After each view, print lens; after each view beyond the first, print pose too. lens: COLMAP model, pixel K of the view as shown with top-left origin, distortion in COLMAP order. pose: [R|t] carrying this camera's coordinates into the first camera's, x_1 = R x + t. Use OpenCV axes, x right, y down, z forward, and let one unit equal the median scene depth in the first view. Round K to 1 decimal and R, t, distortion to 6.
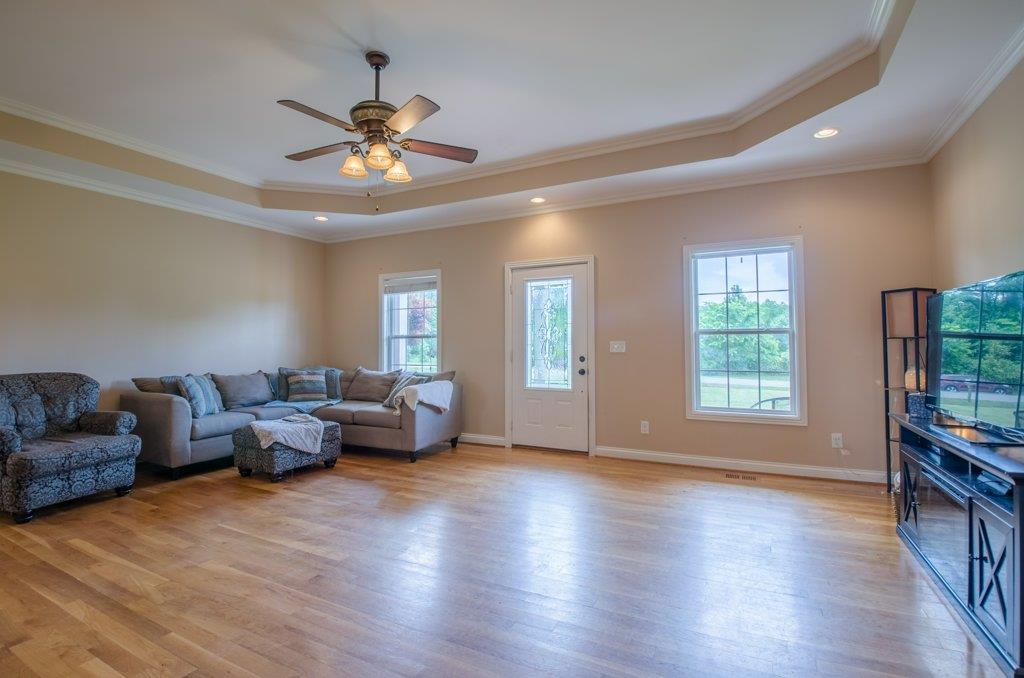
lens RADIAL K [[470.5, 0, 514.3], [0, 470.5, 341.0], [0, 0, 1]] dist [-0.014165, -0.000304]
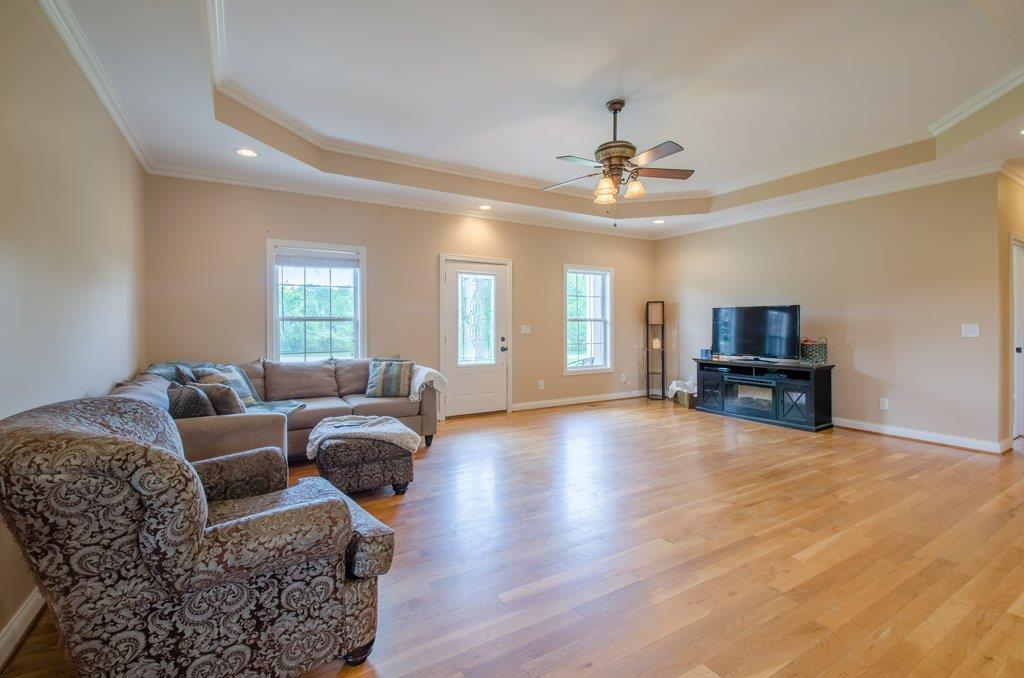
lens RADIAL K [[451.6, 0, 508.4], [0, 451.6, 345.9], [0, 0, 1]] dist [-0.003089, -0.000600]
pose [[0.534479, -0.031682, 0.844588, -0.896524], [-0.000735, 0.999279, 0.037950, 0.009711], [-0.845181, -0.020904, 0.534071, 0.325648]]
